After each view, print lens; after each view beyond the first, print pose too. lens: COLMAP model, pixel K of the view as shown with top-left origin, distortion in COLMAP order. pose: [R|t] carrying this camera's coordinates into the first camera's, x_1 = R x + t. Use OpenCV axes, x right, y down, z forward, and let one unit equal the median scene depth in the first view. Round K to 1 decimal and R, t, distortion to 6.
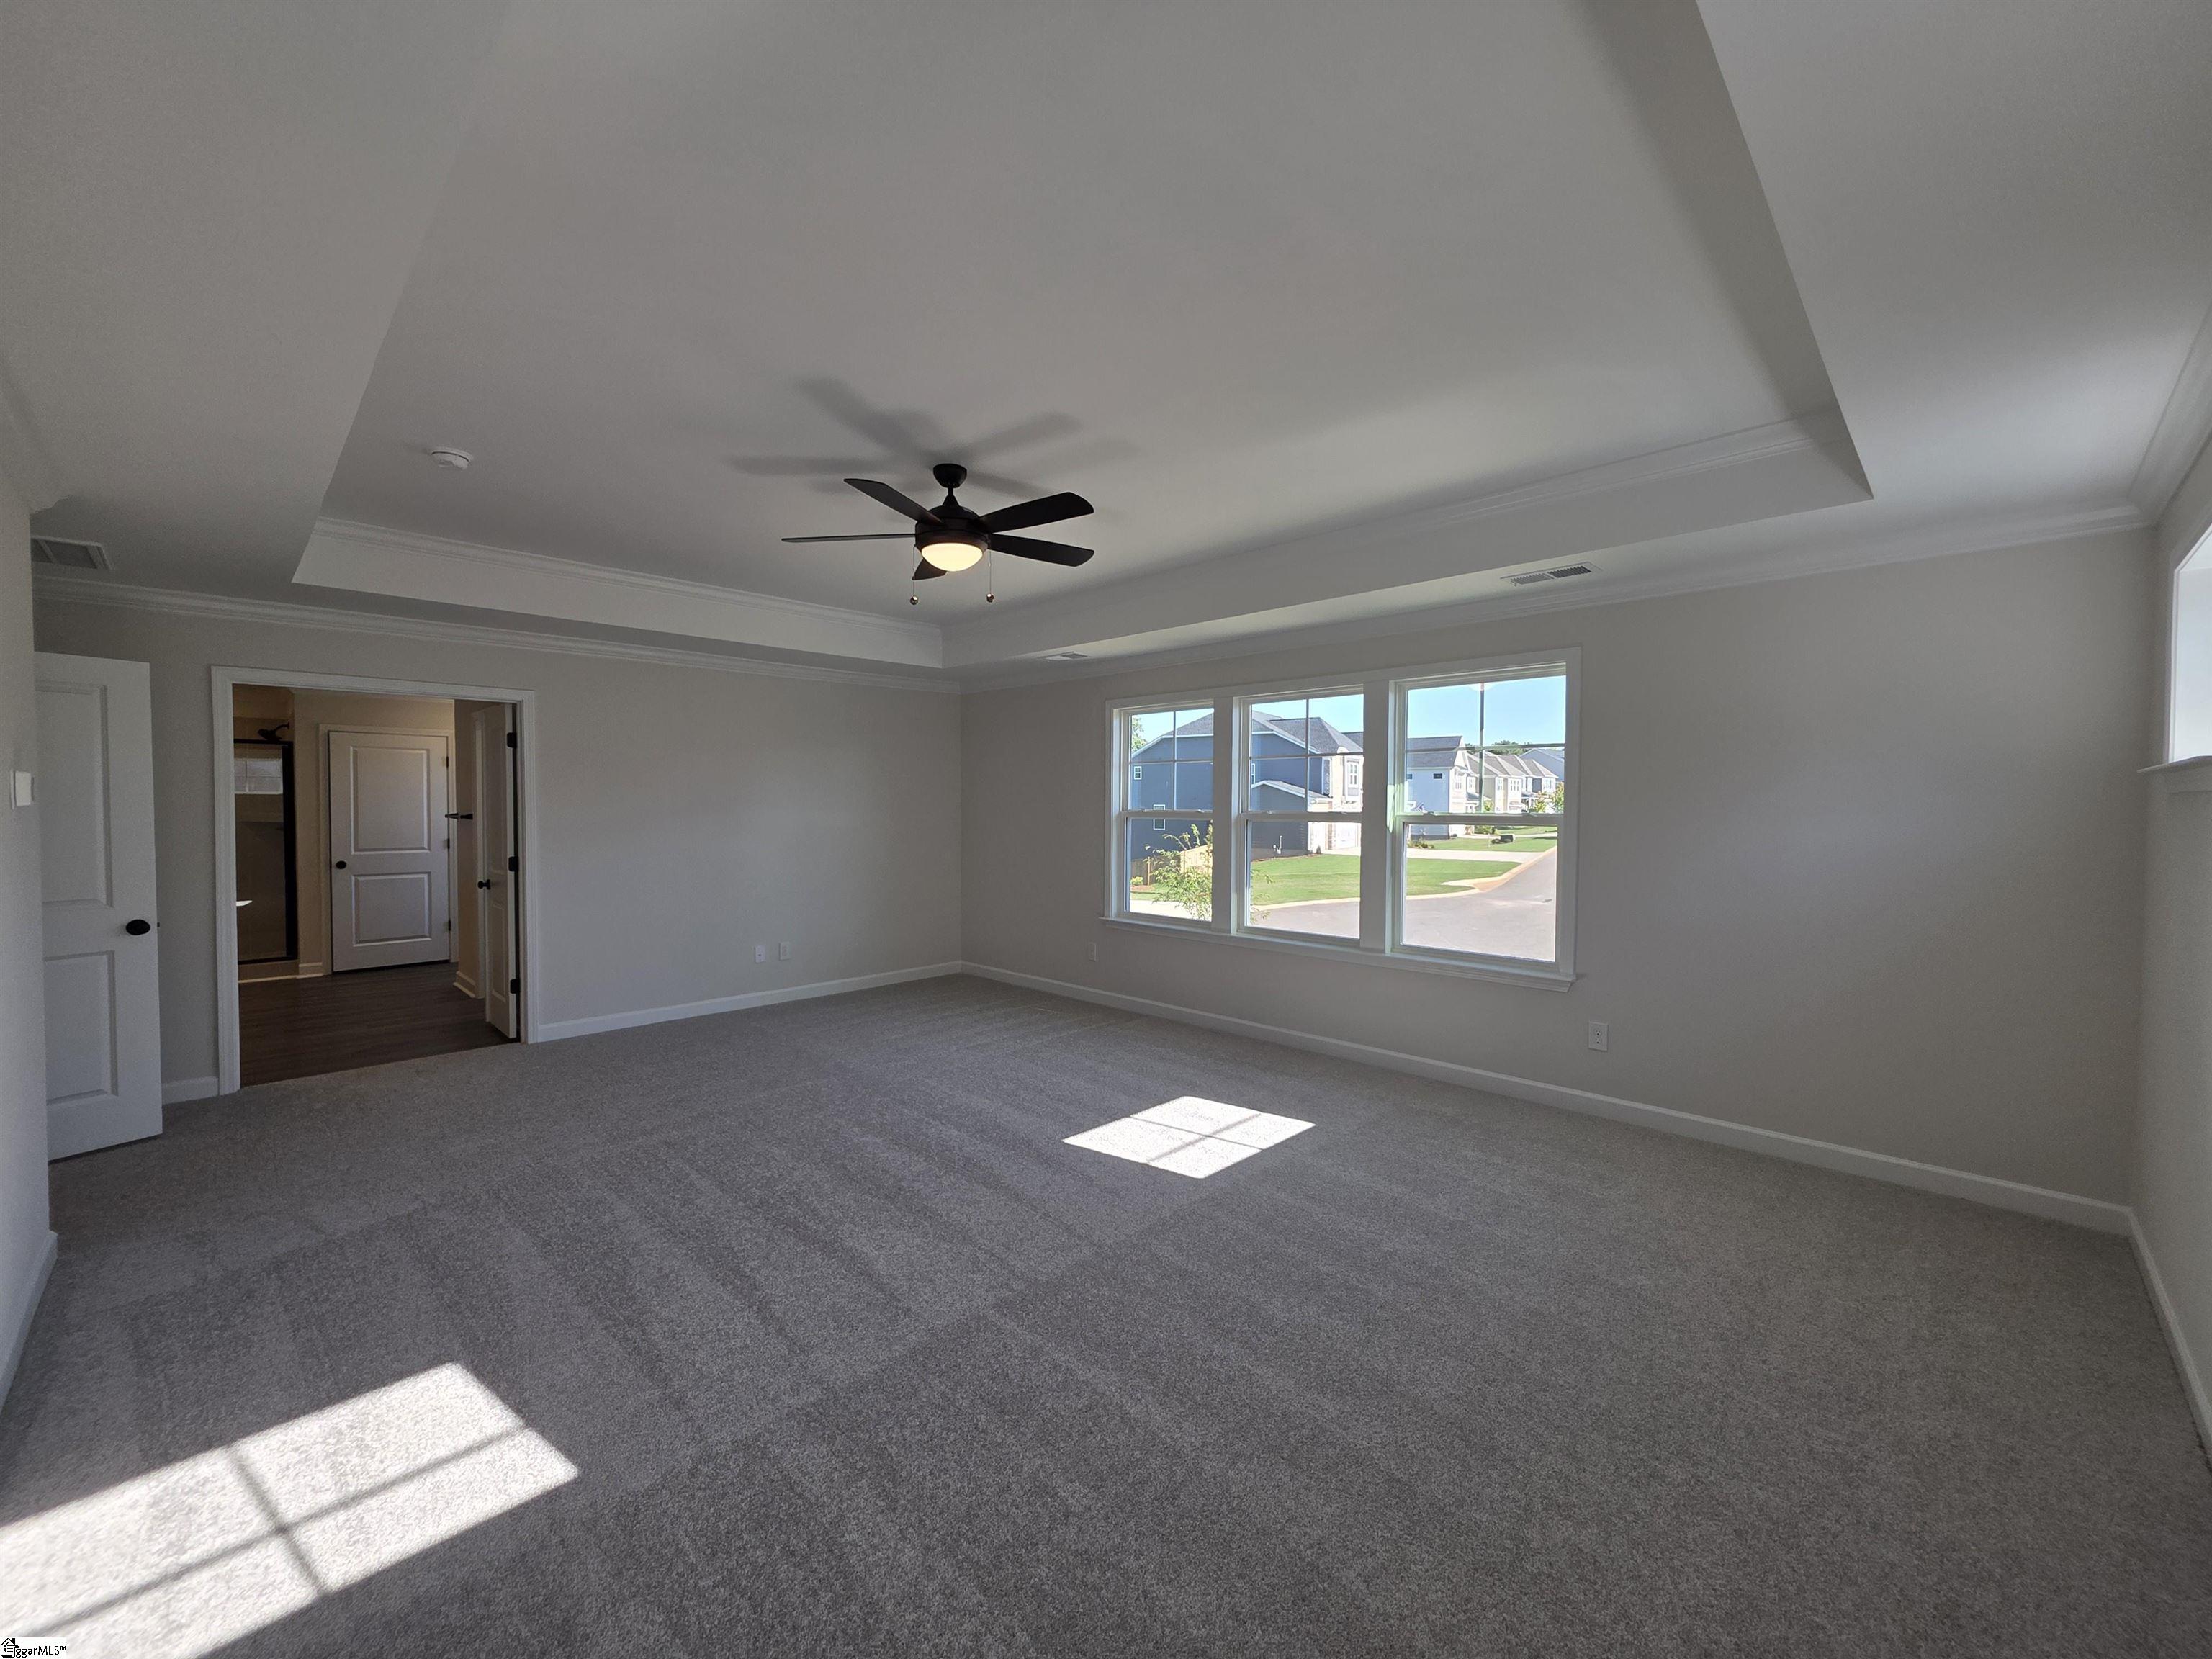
lens RADIAL K [[886.8, 0, 1097.2], [0, 886.8, 830.6], [0, 0, 1]] dist [0.000633, 0.000132]
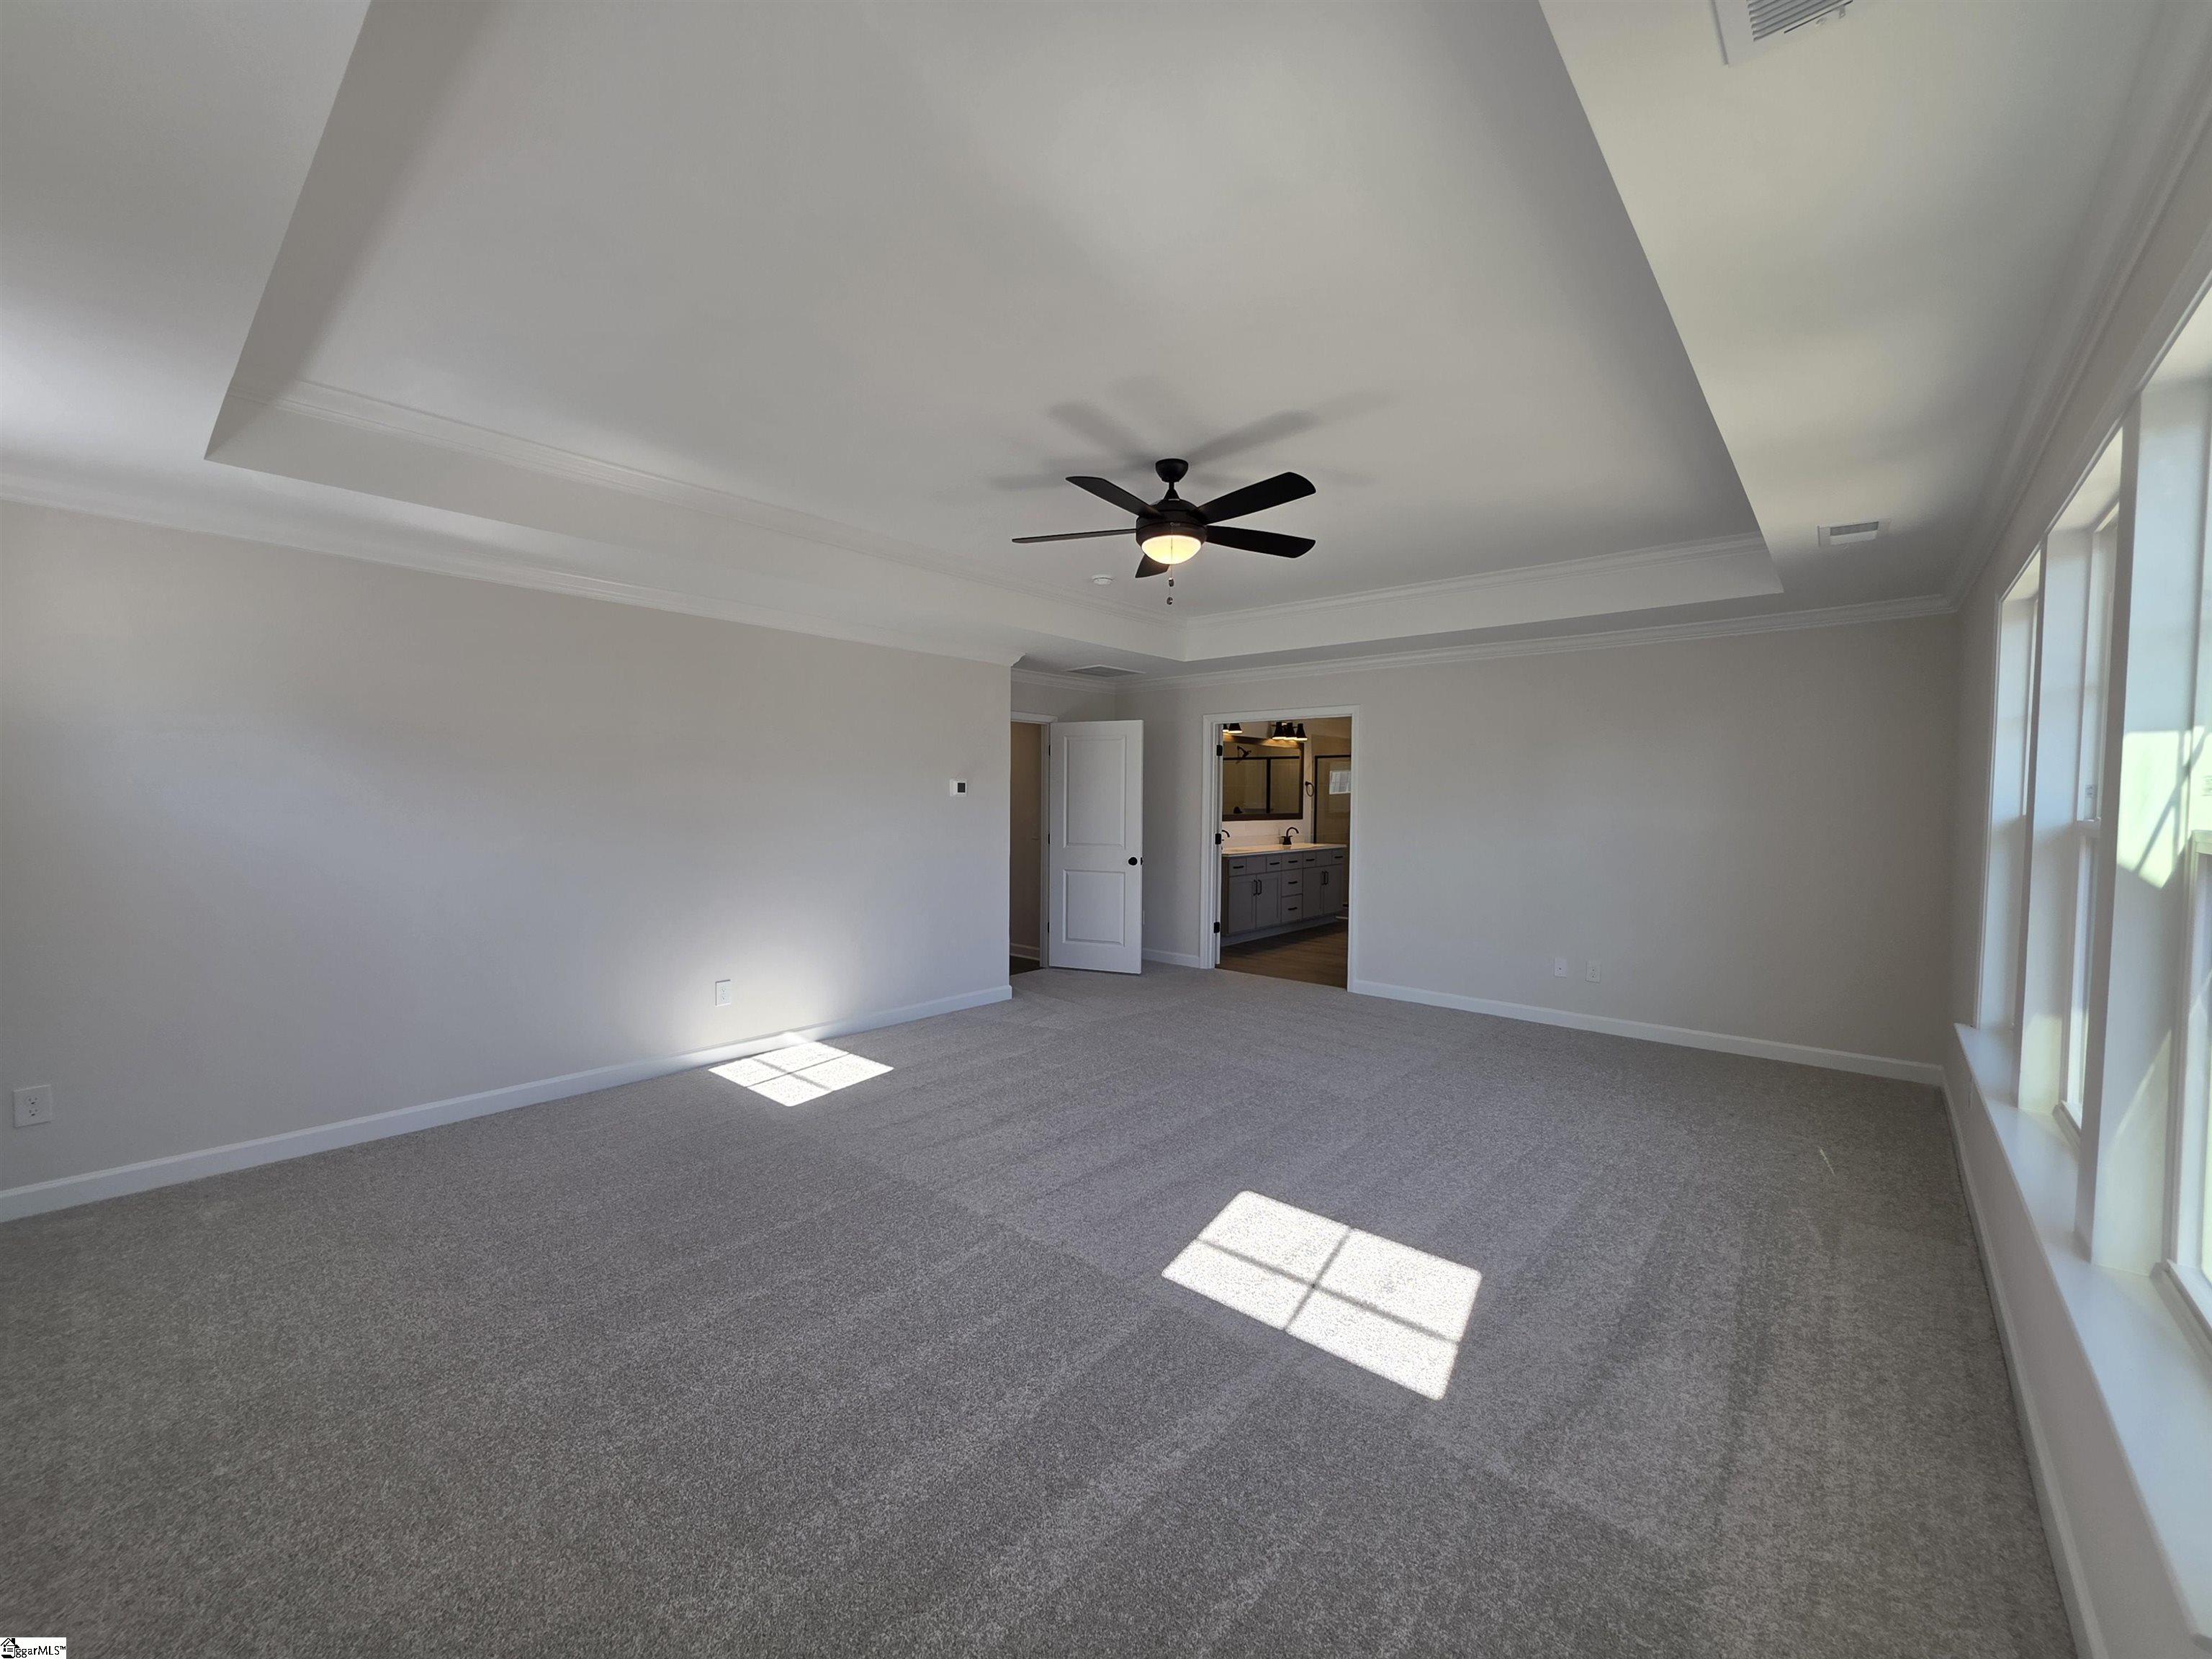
lens RADIAL K [[886.8, 0, 1097.2], [0, 886.8, 830.6], [0, 0, 1]] dist [0.000633, 0.000132]
pose [[0.067786, 0.037911, -0.996979, 0.789125], [-0.037377, 0.998673, 0.035434, -0.019769], [0.997000, 0.034862, 0.069113, 0.791408]]
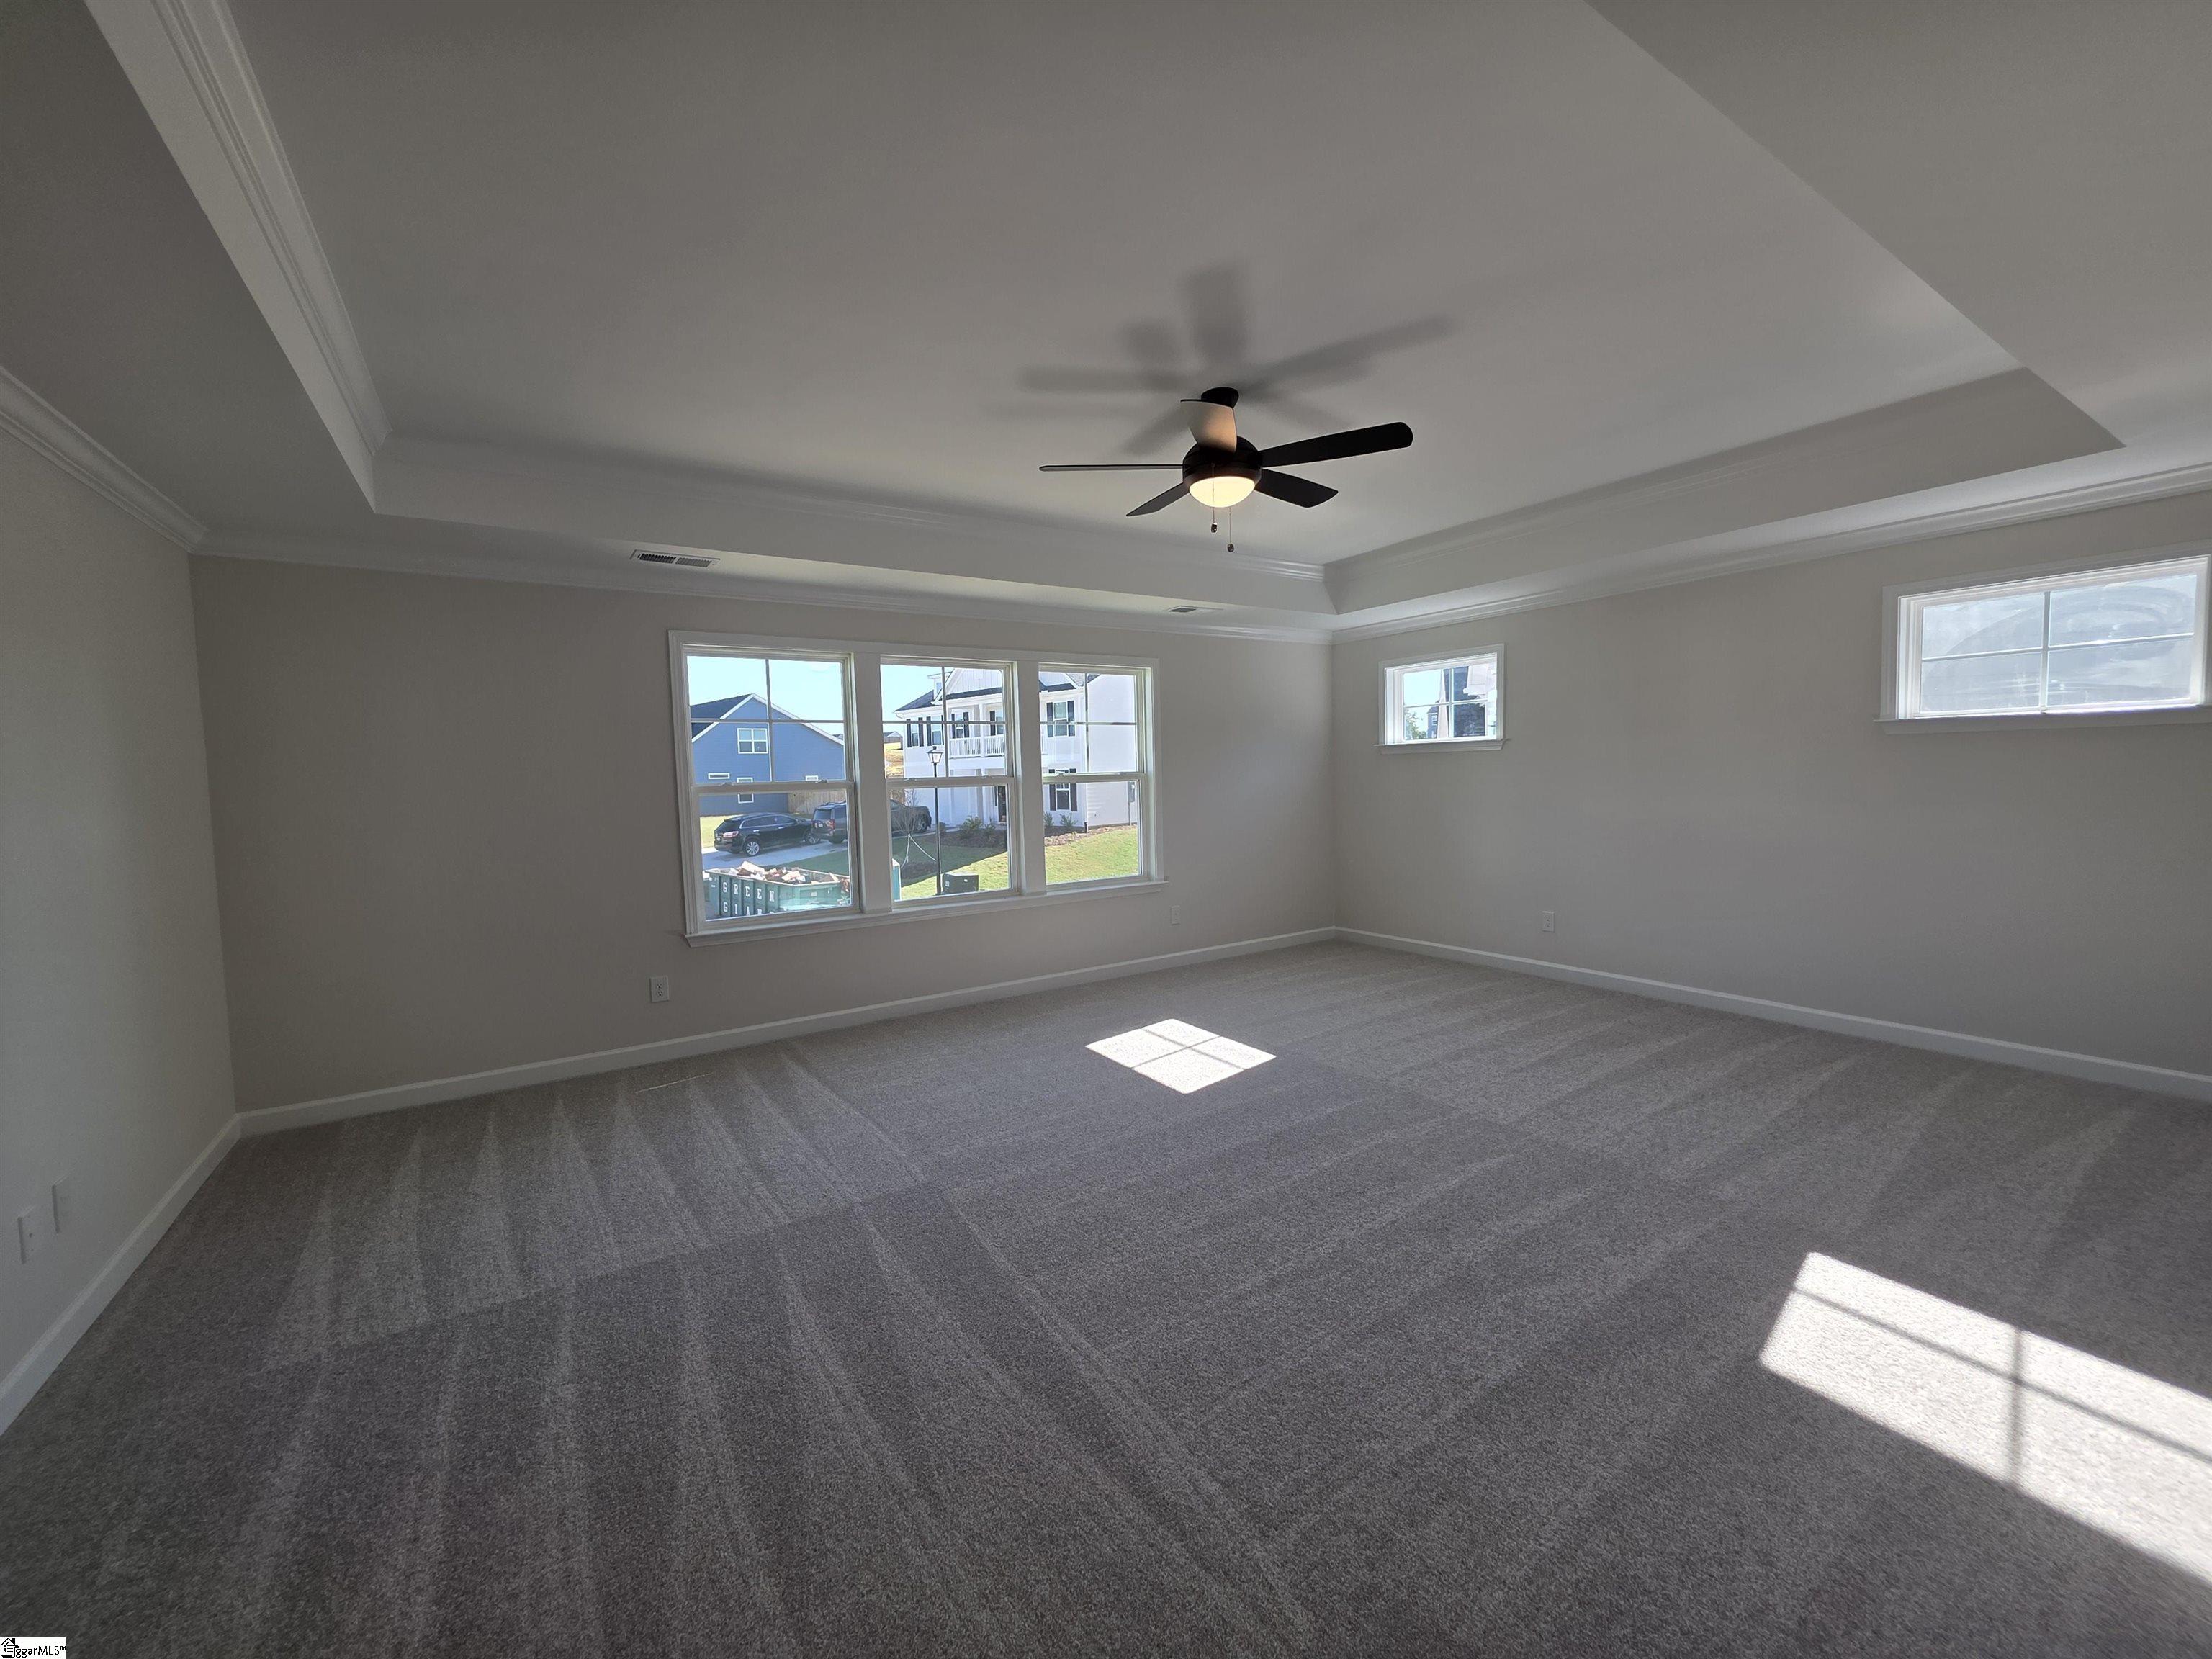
lens RADIAL K [[886.8, 0, 1097.2], [0, 886.8, 830.6], [0, 0, 1]] dist [0.000633, 0.000132]
pose [[0.214214, -0.069777, 0.974291, -1.032494], [0.059057, 0.996546, 0.058386, -0.015135], [-0.975000, 0.045032, 0.217595, 0.867031]]
